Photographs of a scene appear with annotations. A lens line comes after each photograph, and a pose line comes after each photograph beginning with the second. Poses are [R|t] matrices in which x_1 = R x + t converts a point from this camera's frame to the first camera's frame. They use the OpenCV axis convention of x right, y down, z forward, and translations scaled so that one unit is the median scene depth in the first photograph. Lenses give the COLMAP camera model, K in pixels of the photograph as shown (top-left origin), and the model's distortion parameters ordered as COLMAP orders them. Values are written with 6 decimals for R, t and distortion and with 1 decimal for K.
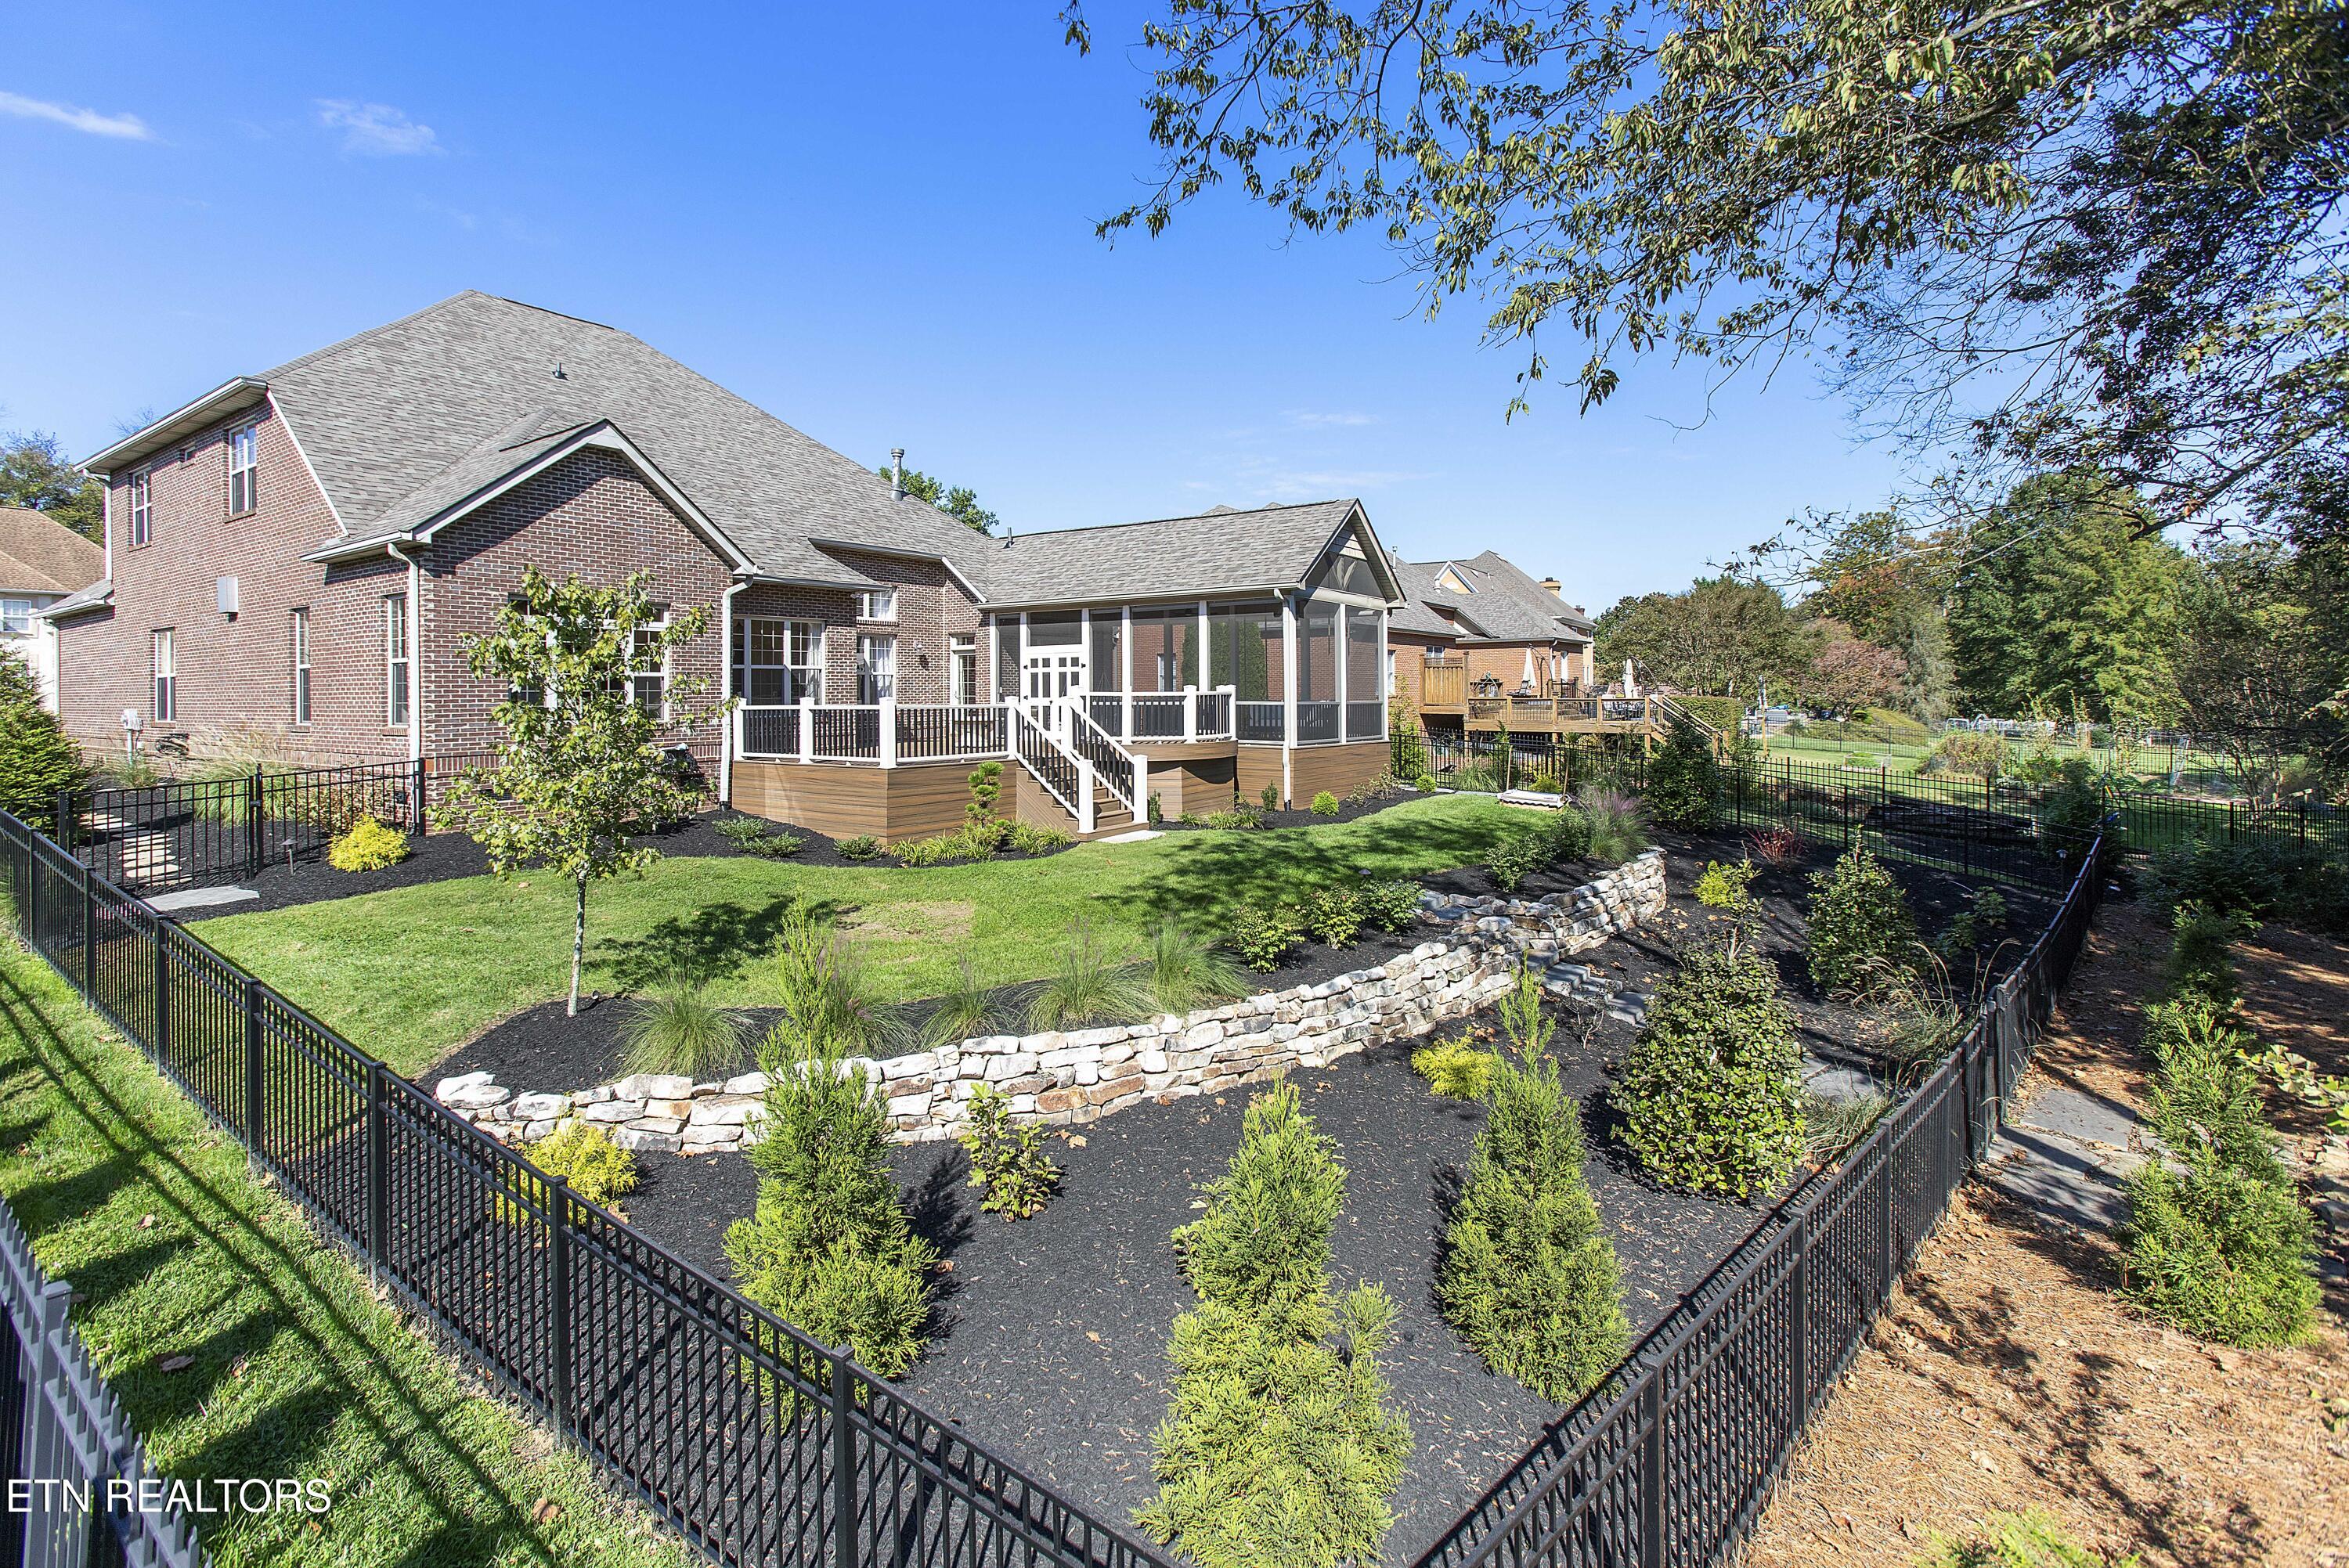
lens RADIAL K [[1114.7, 0, 1055.4], [0, 1114.7, 700.7], [0, 0, 1]] dist [-0.002218, -0.000029]
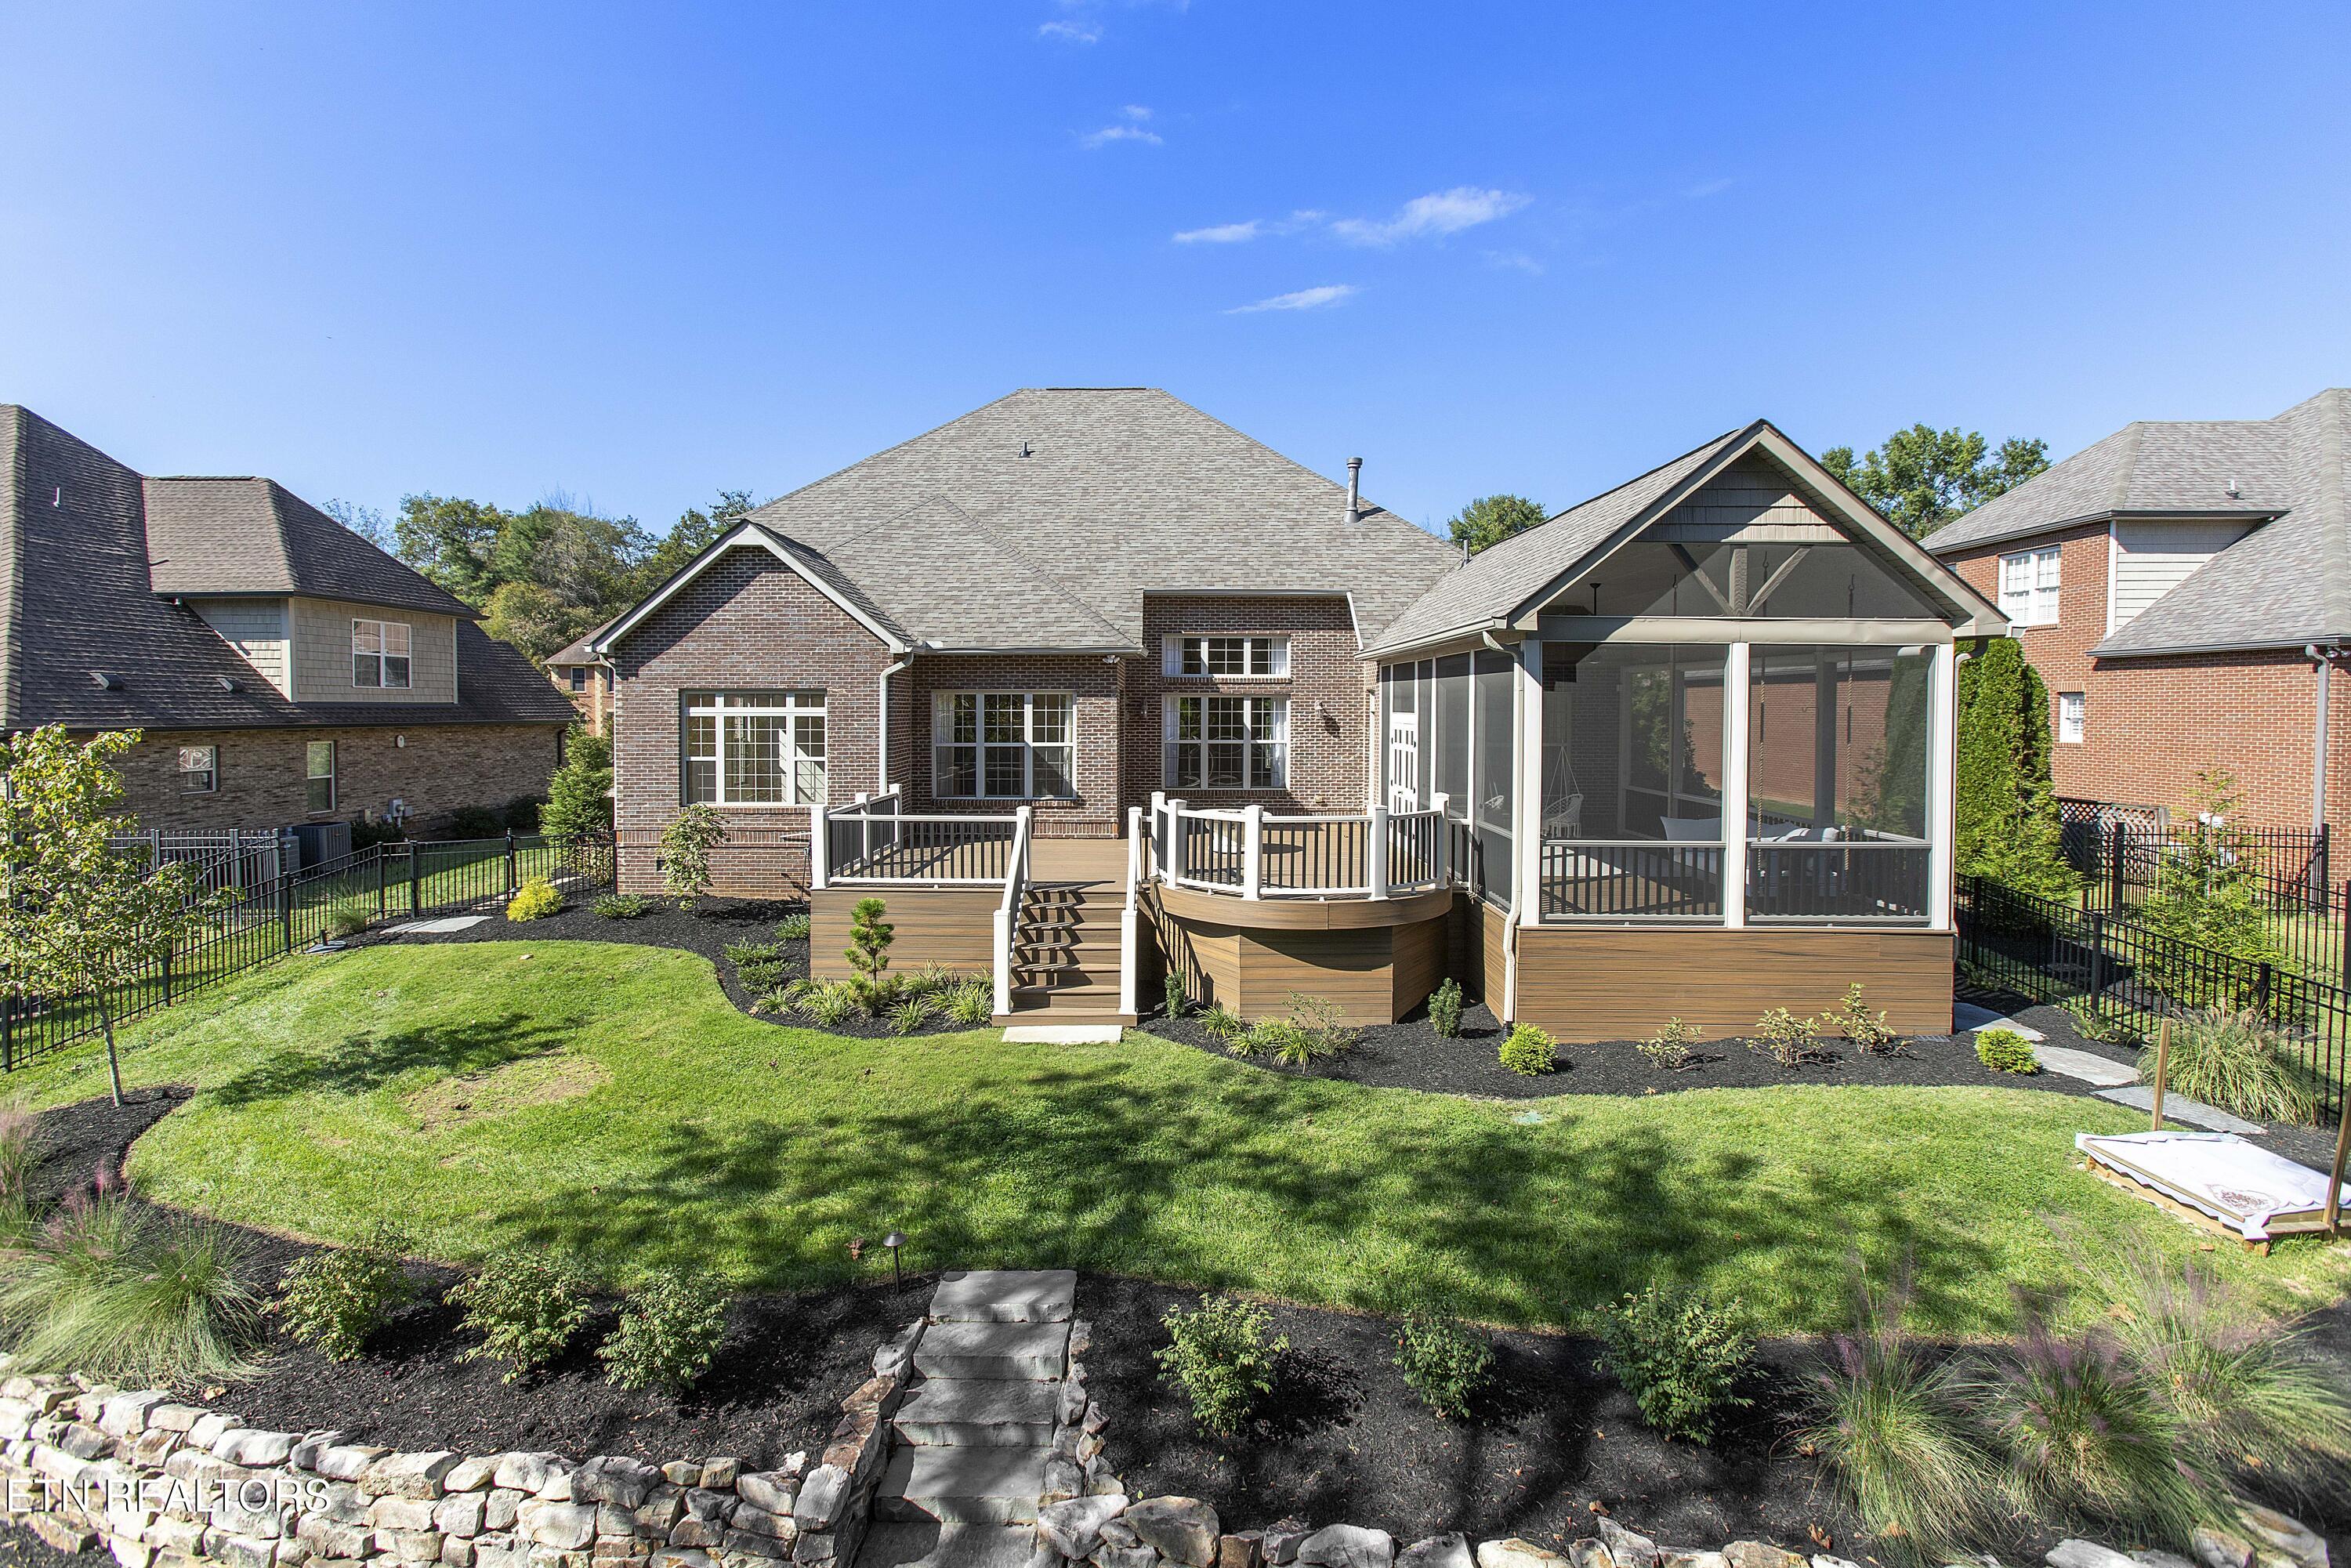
lens RADIAL K [[1062.6, 0, 1176.2], [0, 1062.6, 723.6], [0, 0, 1]] dist [-0.009048, 0.008938]
pose [[0.620812, 0.018131, -0.783749, 0.504008], [-0.003156, 0.999782, 0.020630, -0.064397], [0.783953, -0.010334, 0.620734, 0.549048]]
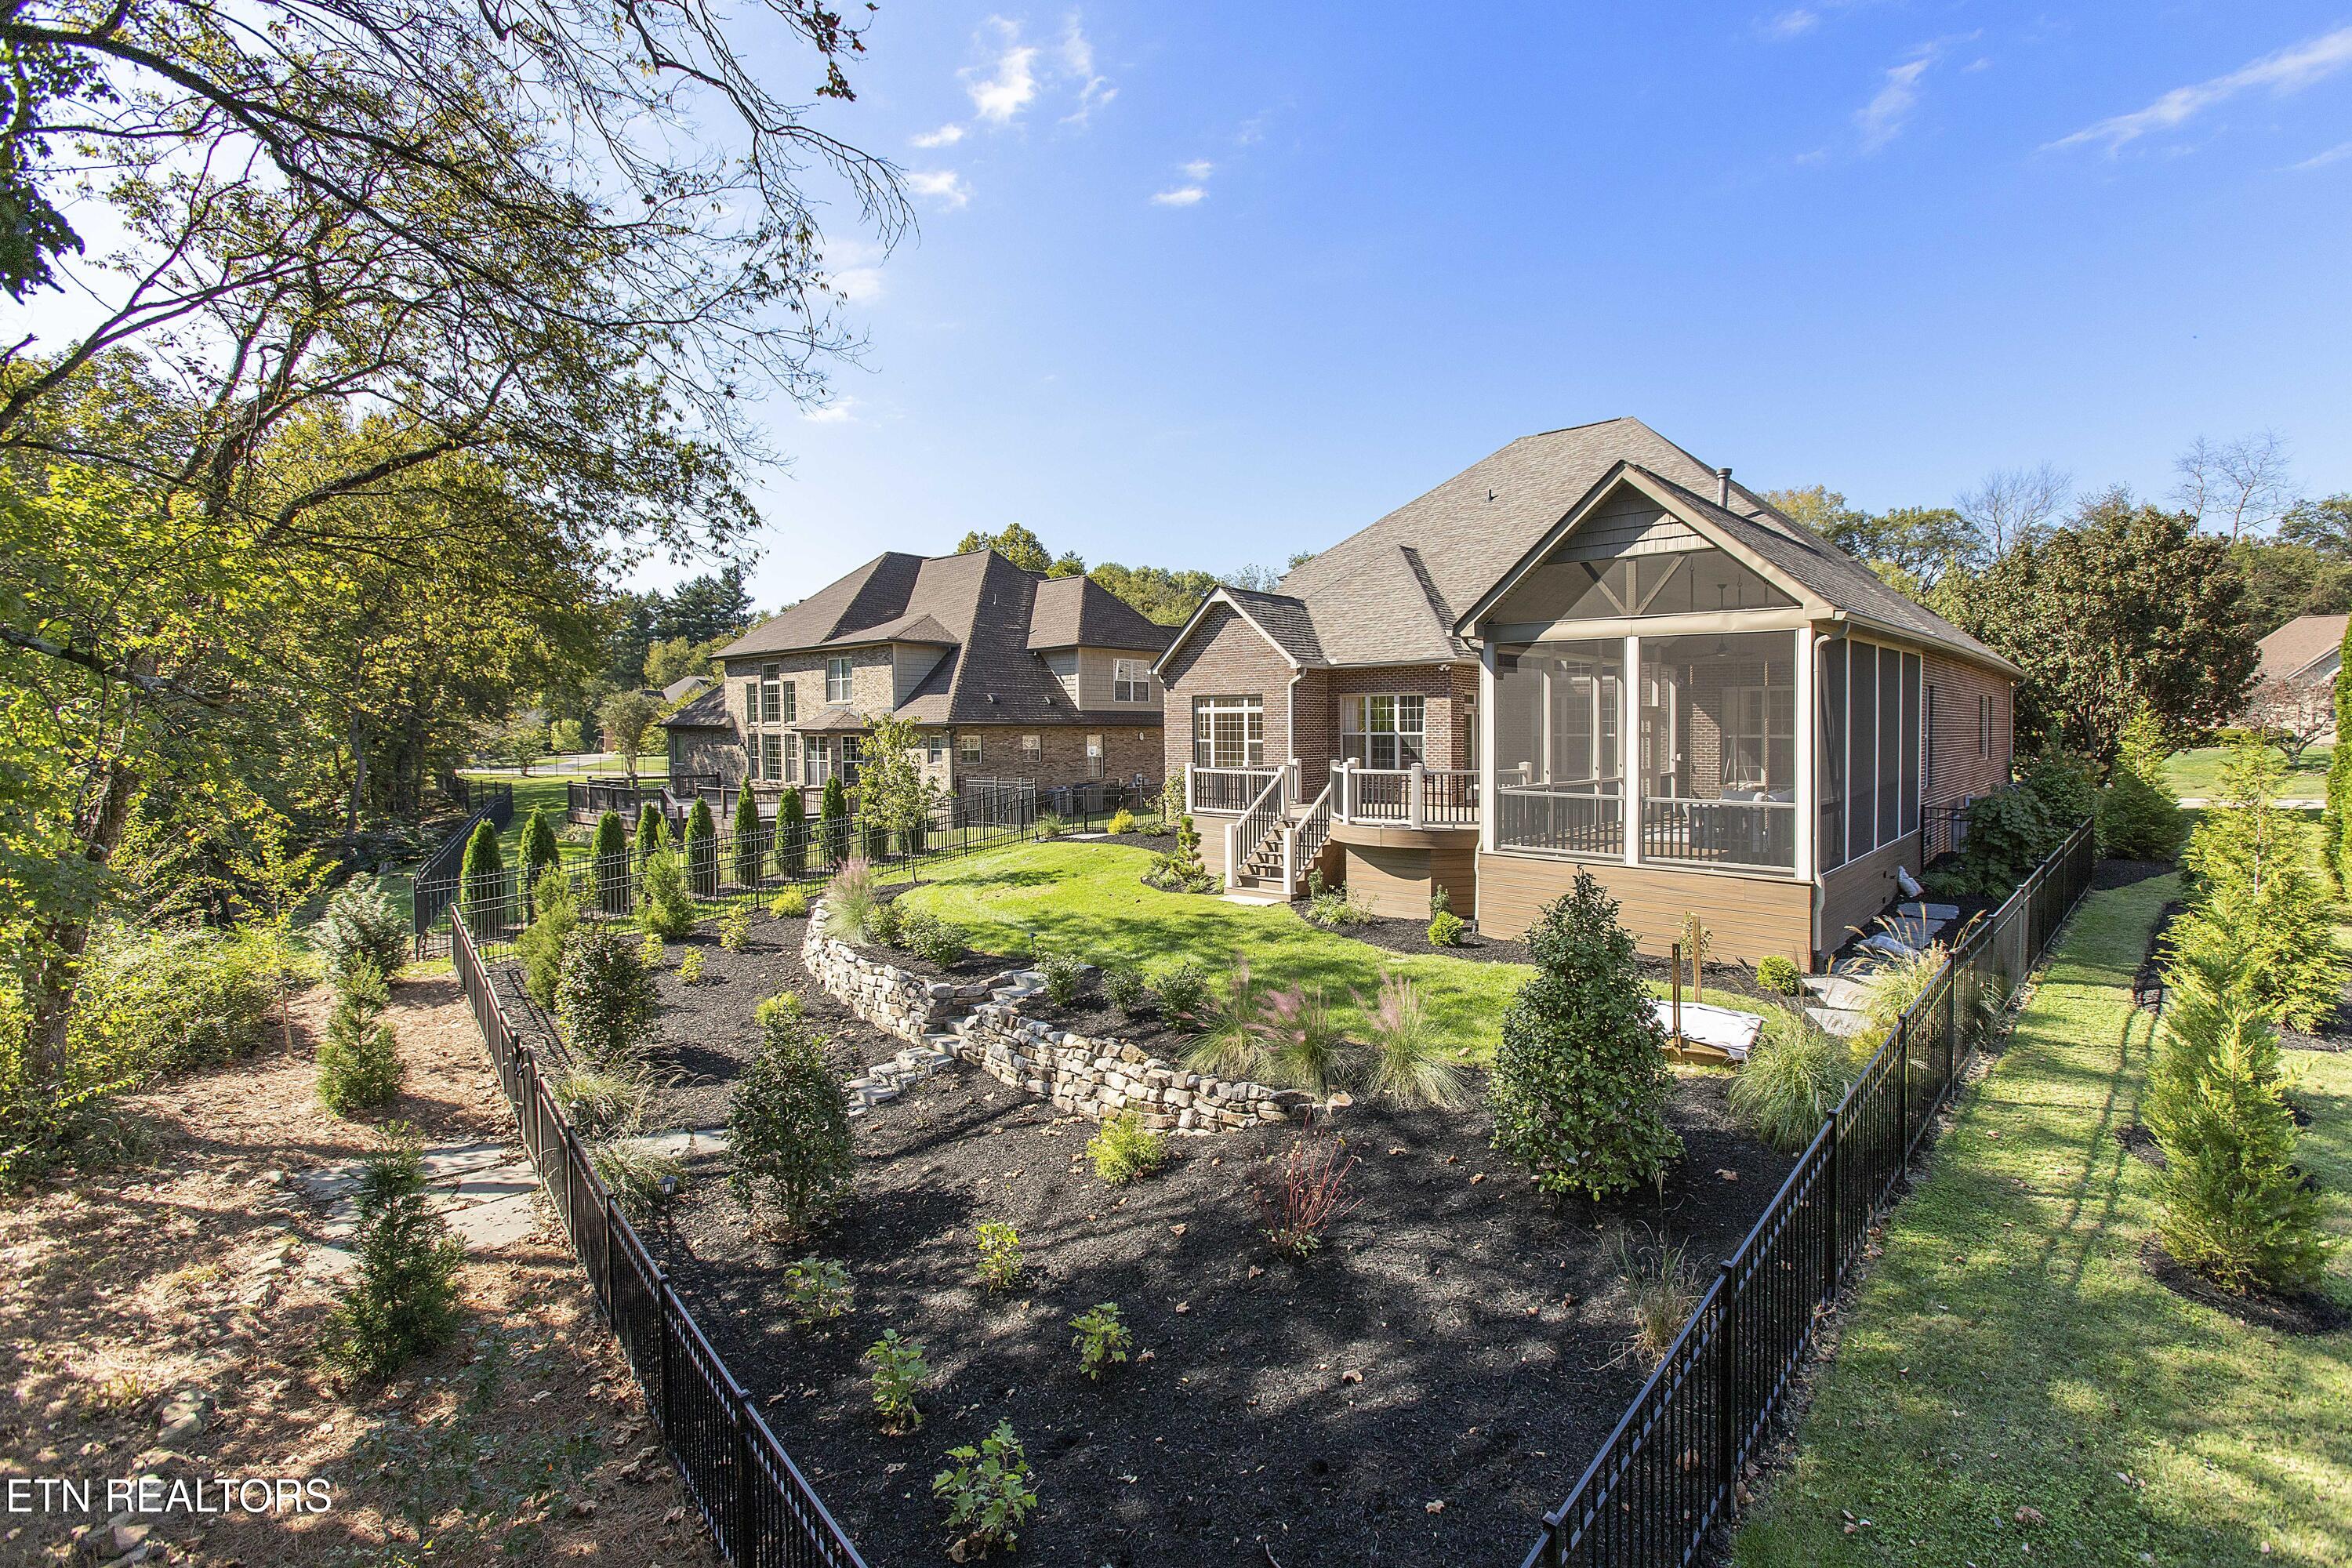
lens RADIAL K [[1063.1, 0, 1176.7], [0, 1063.1, 723.6], [0, 0, 1]] dist [-0.009048, 0.008938]
pose [[-0.076492, 0.002732, -0.997066, 0.906634], [-0.002310, 0.999993, 0.002917, -0.043440], [0.997067, 0.002527, -0.076486, 0.838012]]
